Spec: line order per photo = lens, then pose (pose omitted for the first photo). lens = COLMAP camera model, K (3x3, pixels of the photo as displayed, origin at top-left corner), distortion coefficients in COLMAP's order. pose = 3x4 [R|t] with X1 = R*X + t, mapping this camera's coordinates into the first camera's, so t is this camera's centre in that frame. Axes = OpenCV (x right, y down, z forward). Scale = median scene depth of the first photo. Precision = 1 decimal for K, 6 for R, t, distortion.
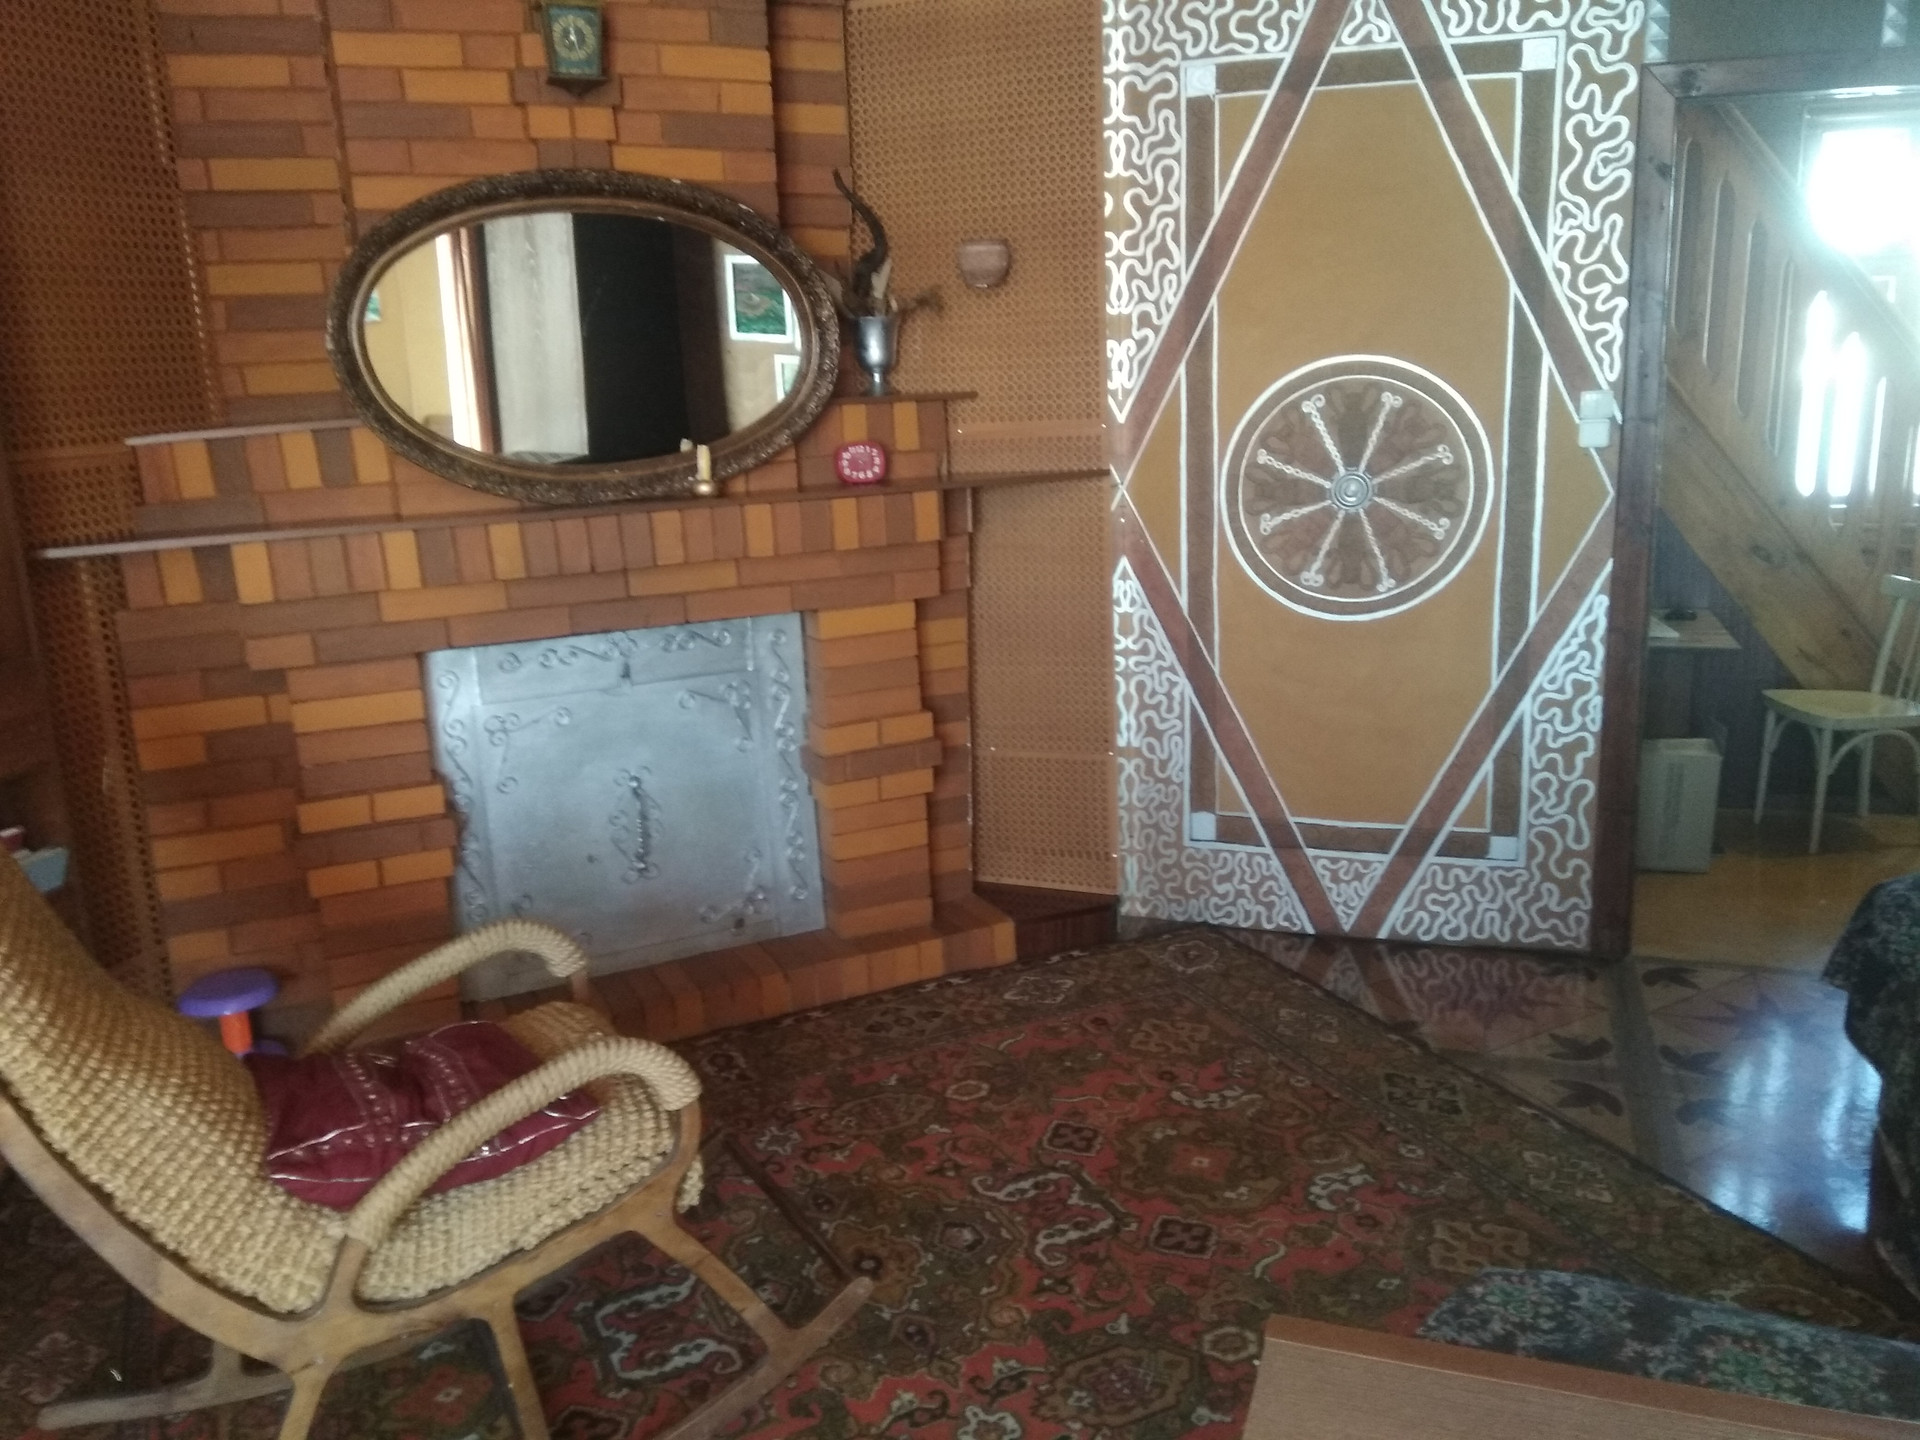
lens RADIAL K [[1477.3, 0, 940.3], [0, 1477.3, 723.6], [0, 0, 1]] dist [0.108093, -0.191790]
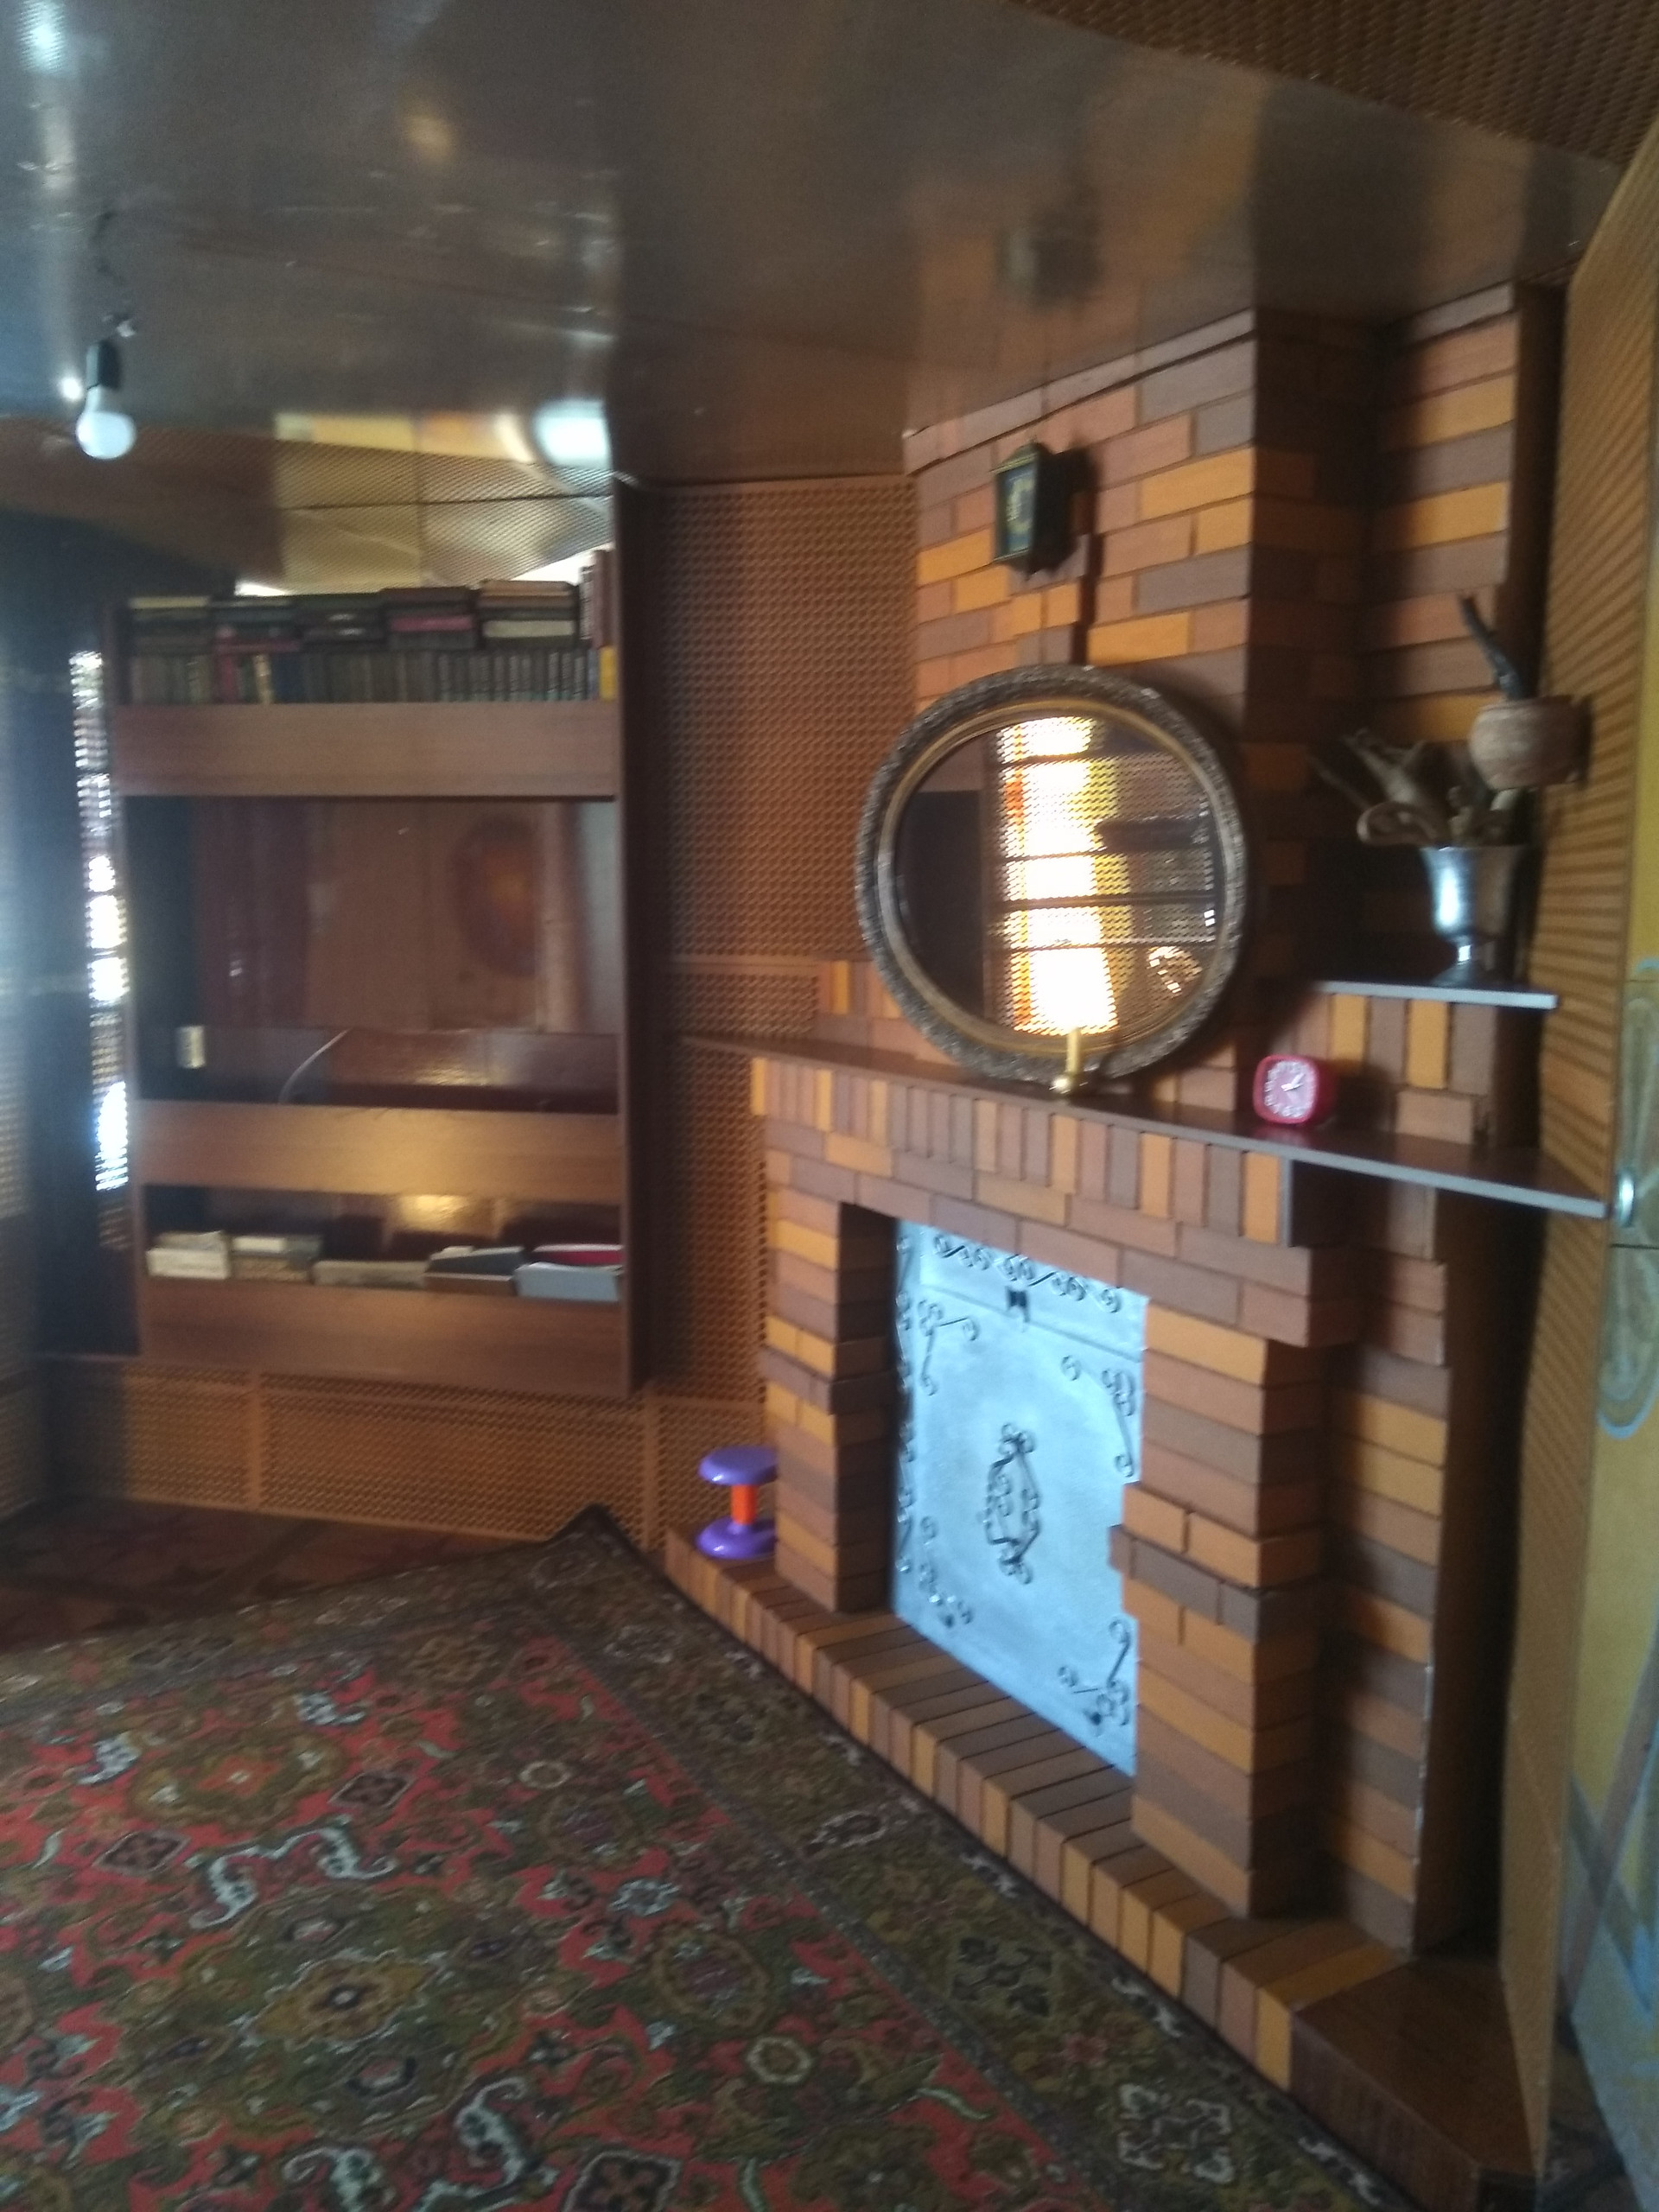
lens RADIAL K [[1678.7, 0, 830.2], [0, 1678.7, 1093.3], [0, 0, 1]] dist [0.113317, -0.200143]
pose [[0.087348, 0.163347, -0.982694, 0.665270], [-0.240897, 0.960651, 0.138271, -0.253204], [0.966612, 0.224650, 0.123260, 0.841188]]
